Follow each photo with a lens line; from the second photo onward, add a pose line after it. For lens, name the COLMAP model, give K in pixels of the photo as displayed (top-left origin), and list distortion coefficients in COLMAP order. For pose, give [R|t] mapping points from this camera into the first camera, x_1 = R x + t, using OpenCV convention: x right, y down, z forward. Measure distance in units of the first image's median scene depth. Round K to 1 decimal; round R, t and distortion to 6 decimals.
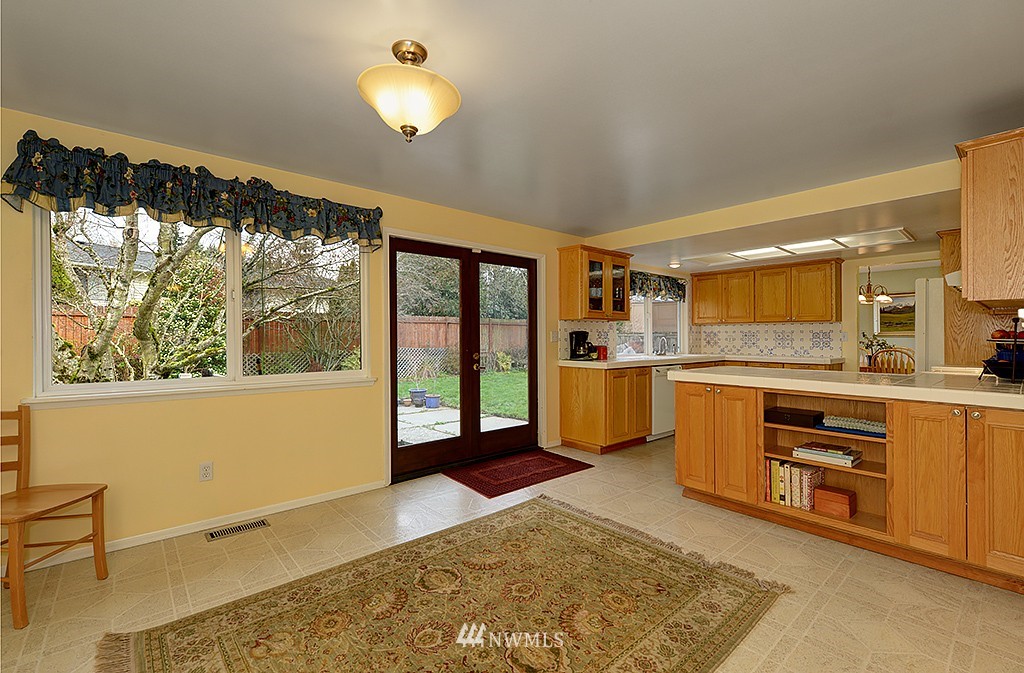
lens RADIAL K [[446.2, 0, 509.7], [0, 446.2, 333.2], [0, 0, 1]] dist [-0.001750, -0.000312]
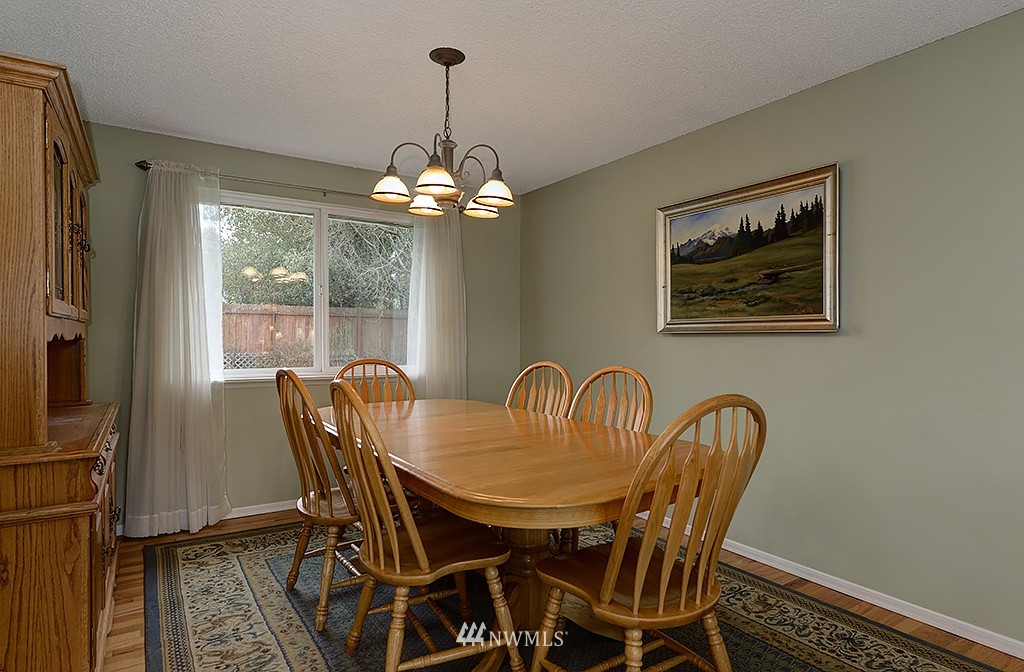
lens RADIAL K [[571.3, 0, 512.1], [0, 571.3, 338.8], [0, 0, 1]] dist [-0.000514, -0.000012]
pose [[0.990086, 0.002420, -0.140443, 1.043089], [-0.001367, 0.999970, 0.007595, 0.011603], [0.140458, -0.007328, 0.990060, 0.752835]]
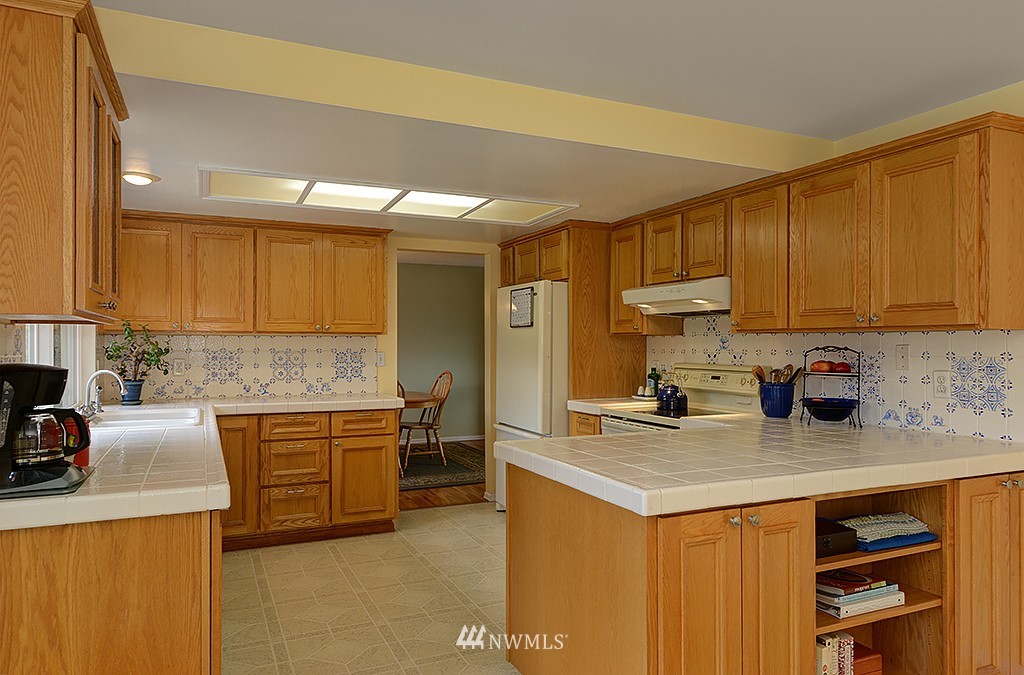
lens RADIAL K [[681.0, 0, 513.2], [0, 681.0, 339.2], [0, 0, 1]] dist [0.011957, 0.001414]
pose [[0.276285, 0.009750, 0.961026, -0.097747], [-0.009528, 0.999927, -0.007406, -0.013893], [-0.961029, -0.007110, 0.276357, 0.522322]]
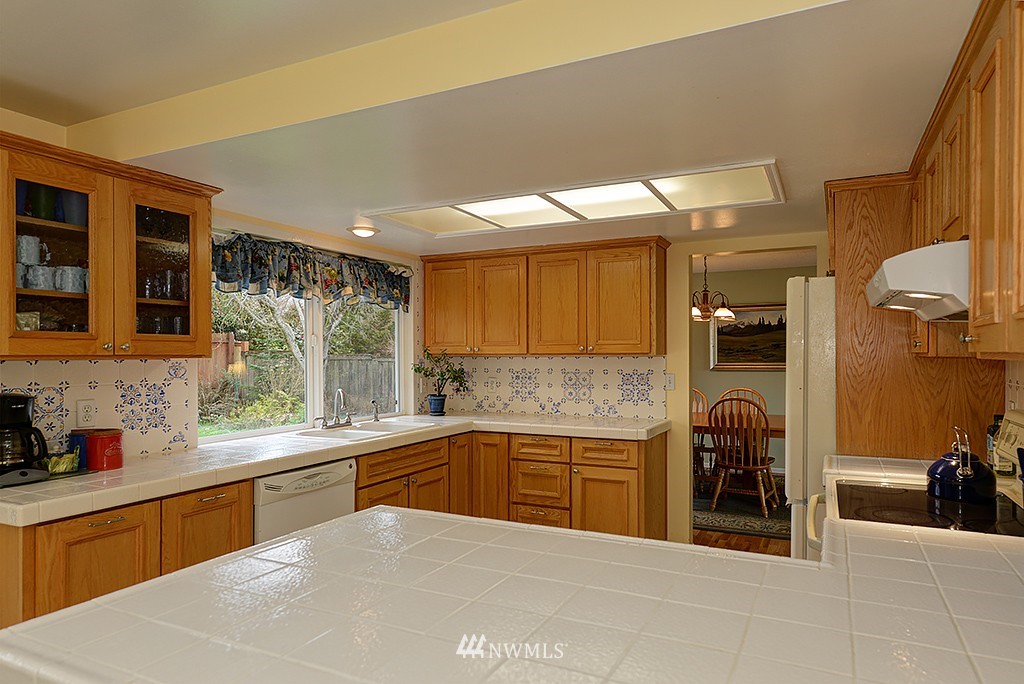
lens RADIAL K [[629.6, 0, 512.3], [0, 629.6, 352.6], [0, 0, 1]] dist [0.007028, 0.000501]
pose [[0.925308, -0.001214, 0.379215, 0.256489], [-0.000136, 0.999994, 0.003533, -0.029072], [-0.379217, -0.003321, 0.925302, 0.330229]]
